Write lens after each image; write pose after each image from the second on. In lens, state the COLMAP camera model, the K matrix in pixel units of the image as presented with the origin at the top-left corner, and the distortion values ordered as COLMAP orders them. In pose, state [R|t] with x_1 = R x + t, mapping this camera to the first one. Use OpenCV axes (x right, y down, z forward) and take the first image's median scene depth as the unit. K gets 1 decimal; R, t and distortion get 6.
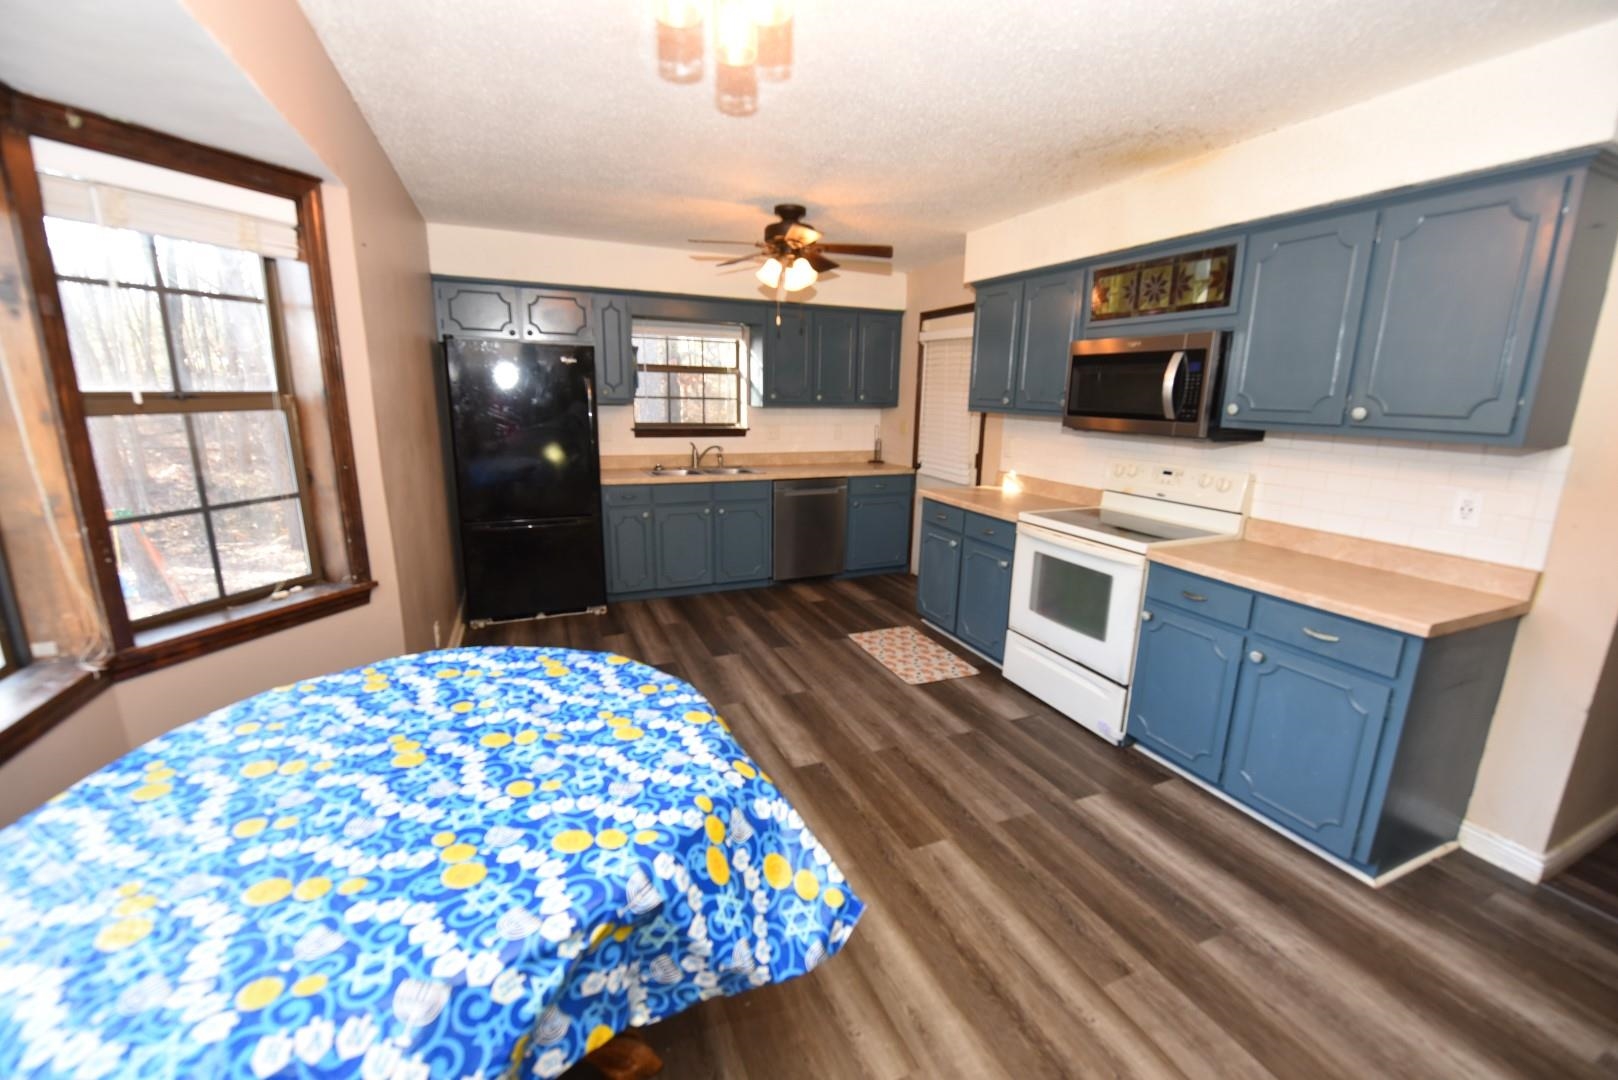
lens RADIAL K [[650.5, 0, 814.1], [0, 650.5, 539.2], [0, 0, 1]] dist [-0.009981, -0.003942]
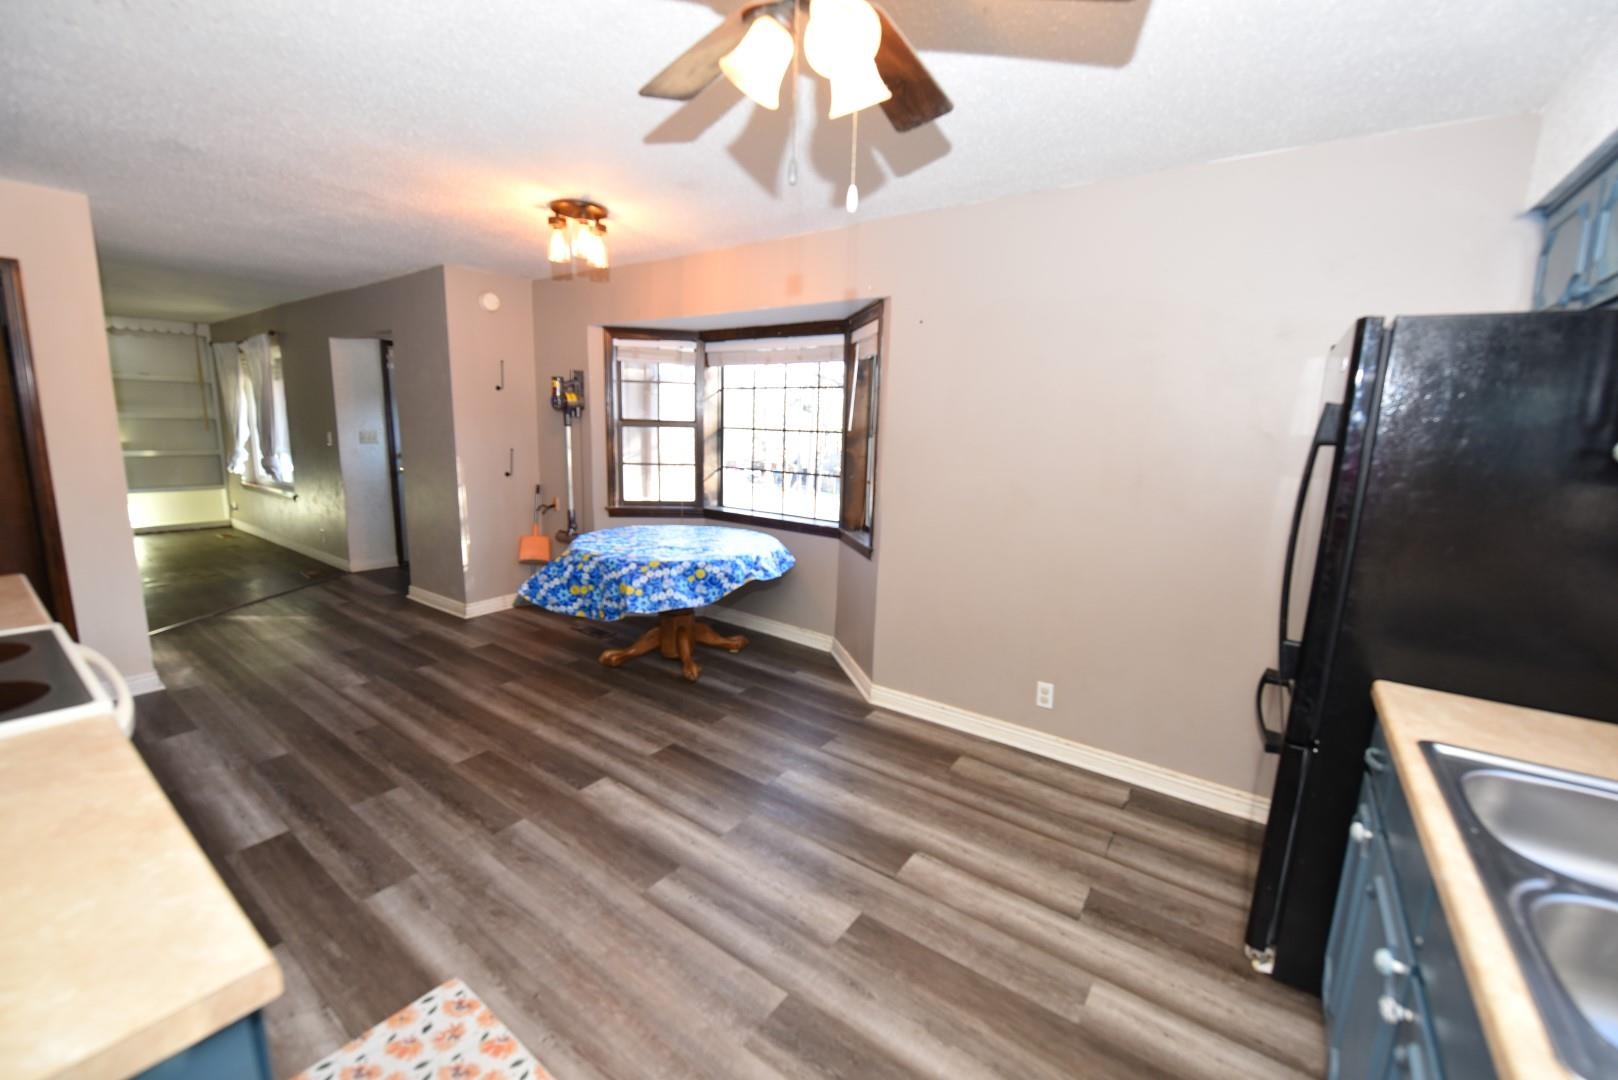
lens RADIAL K [[650.5, 0, 814.1], [0, 650.5, 539.2], [0, 0, 1]] dist [-0.009981, -0.003942]
pose [[-0.858974, 0.043899, -0.510134, 0.177138], [-0.156587, 0.926060, 0.343356, -0.363527], [0.487487, 0.374814, -0.788588, 1.675312]]
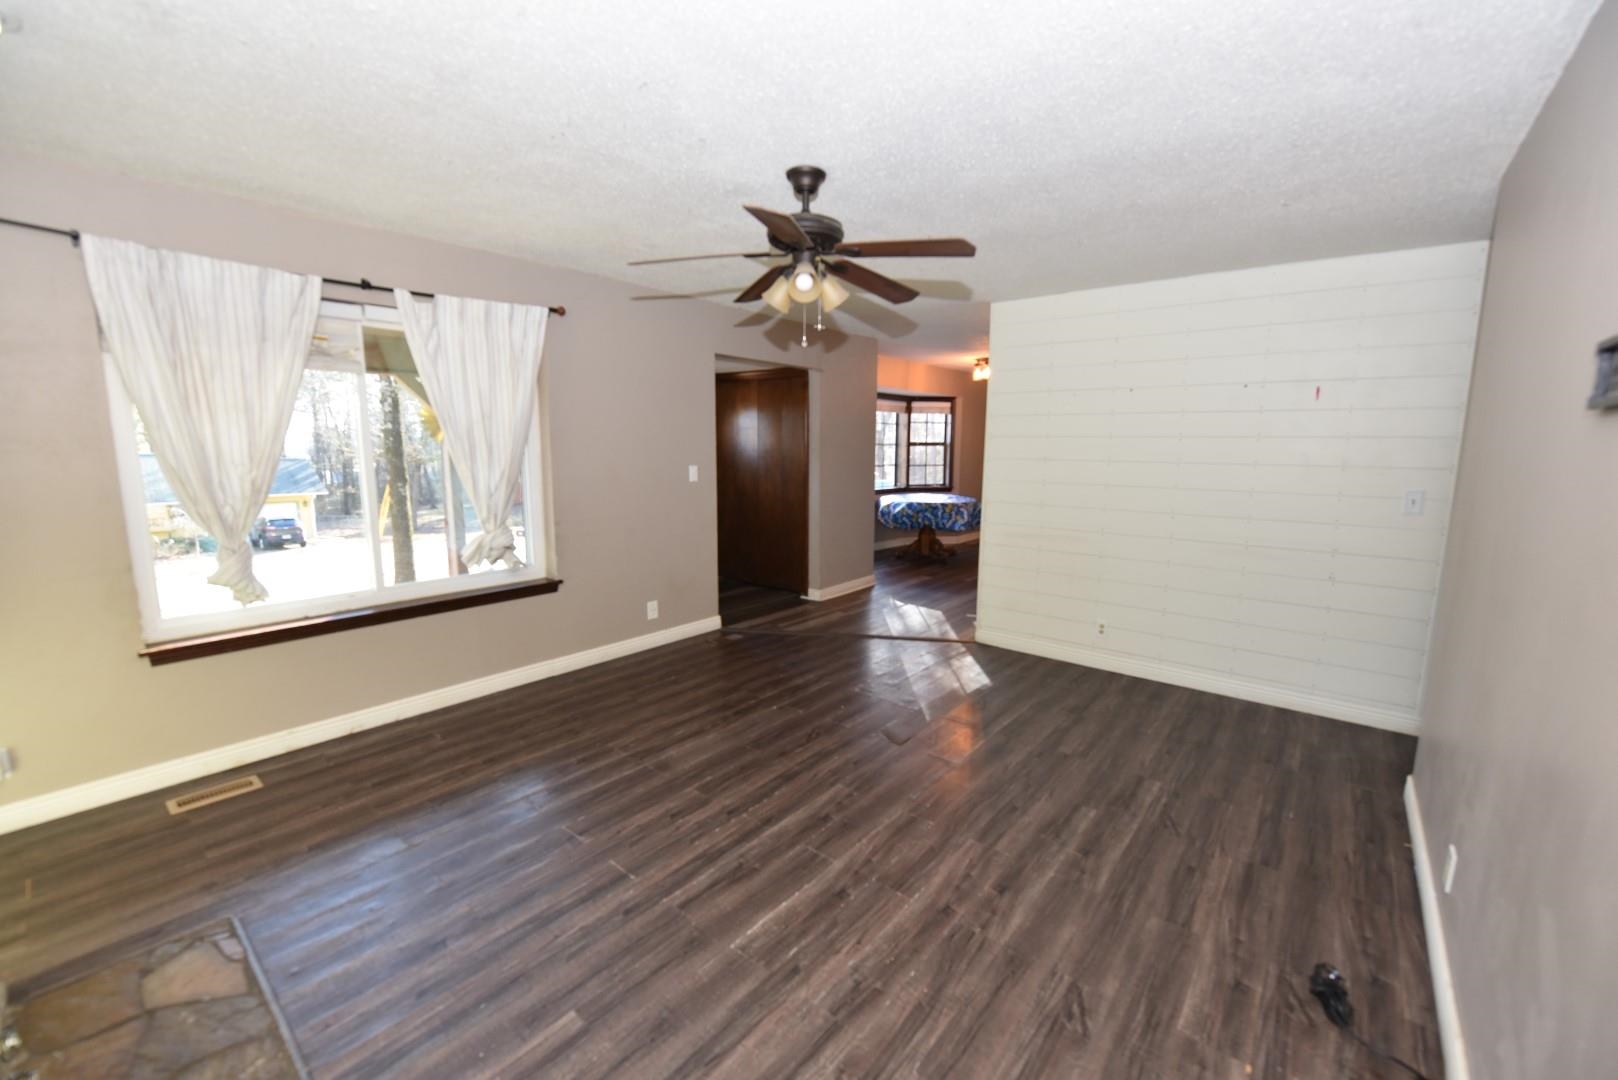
lens RADIAL K [[650.5, 0, 814.1], [0, 650.5, 539.2], [0, 0, 1]] dist [-0.009981, -0.003942]
pose [[0.451274, 0.116279, -0.884777, 2.069085], [-0.193370, 0.980659, 0.030253, 0.343227], [0.871183, 0.157437, 0.465031, -1.307357]]
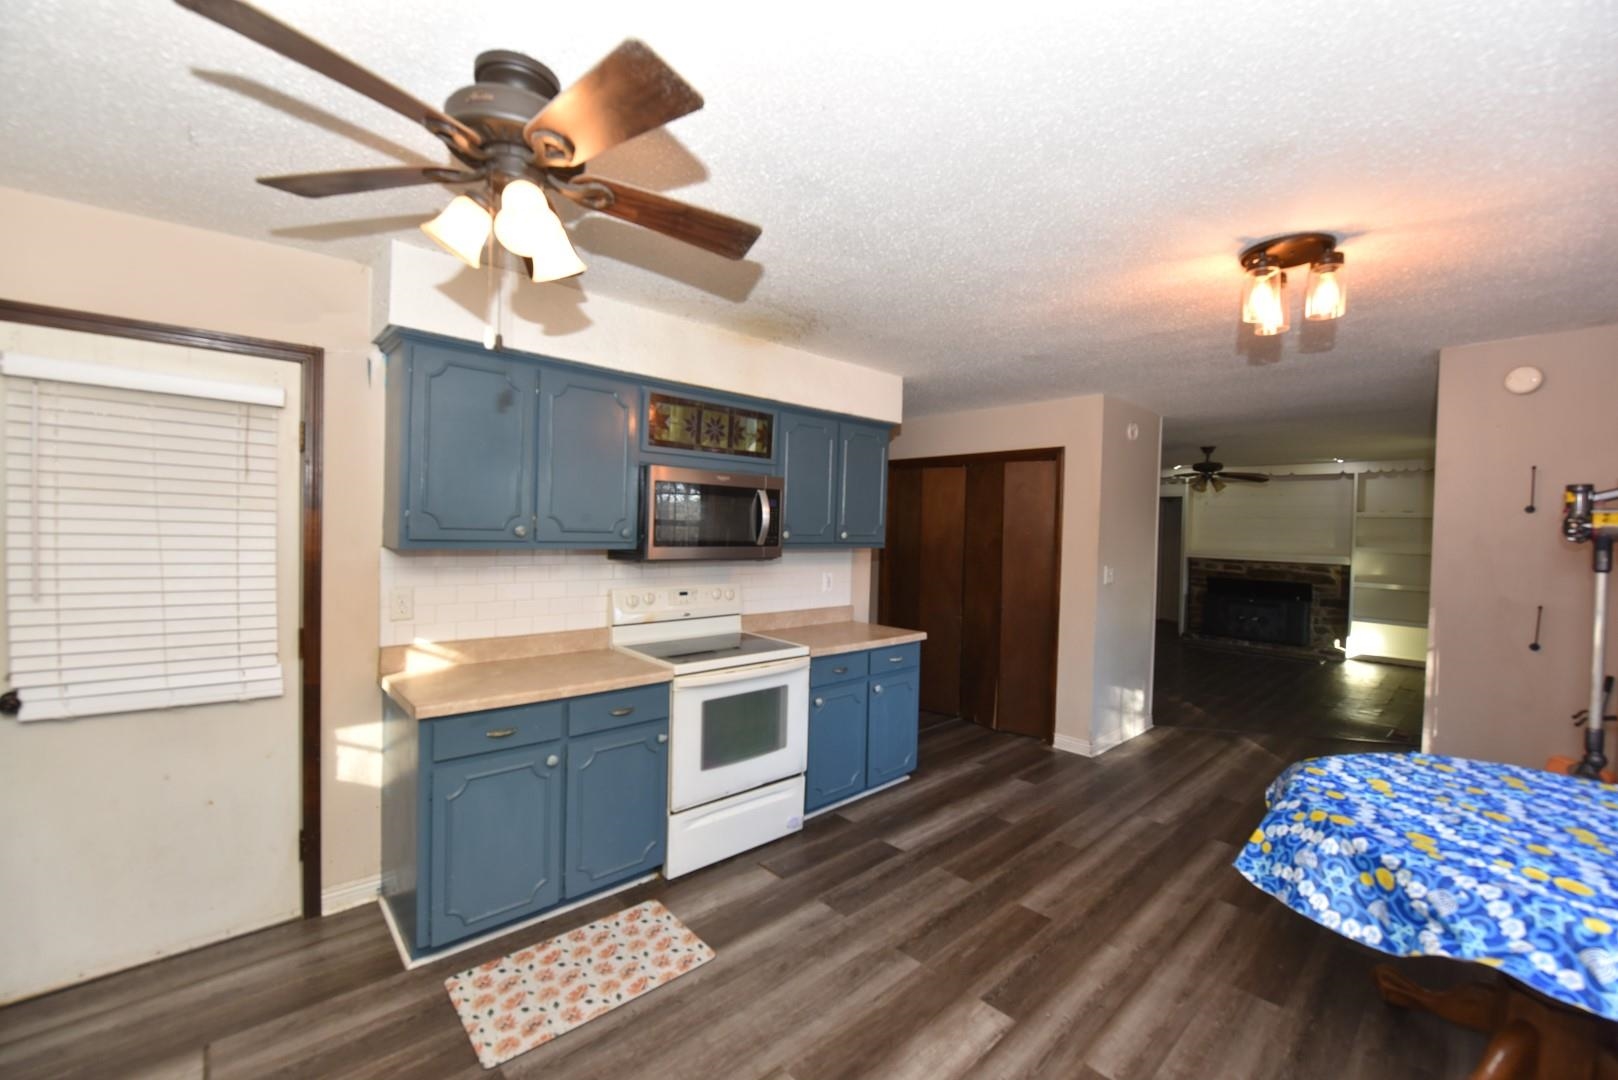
lens RADIAL K [[650.5, 0, 814.1], [0, 650.5, 539.2], [0, 0, 1]] dist [-0.009981, -0.003942]
pose [[-0.328896, -0.048394, 0.943125, -0.586246], [0.177890, 0.977633, 0.112201, -0.299155], [-0.927460, 0.204675, -0.312931, 1.229804]]
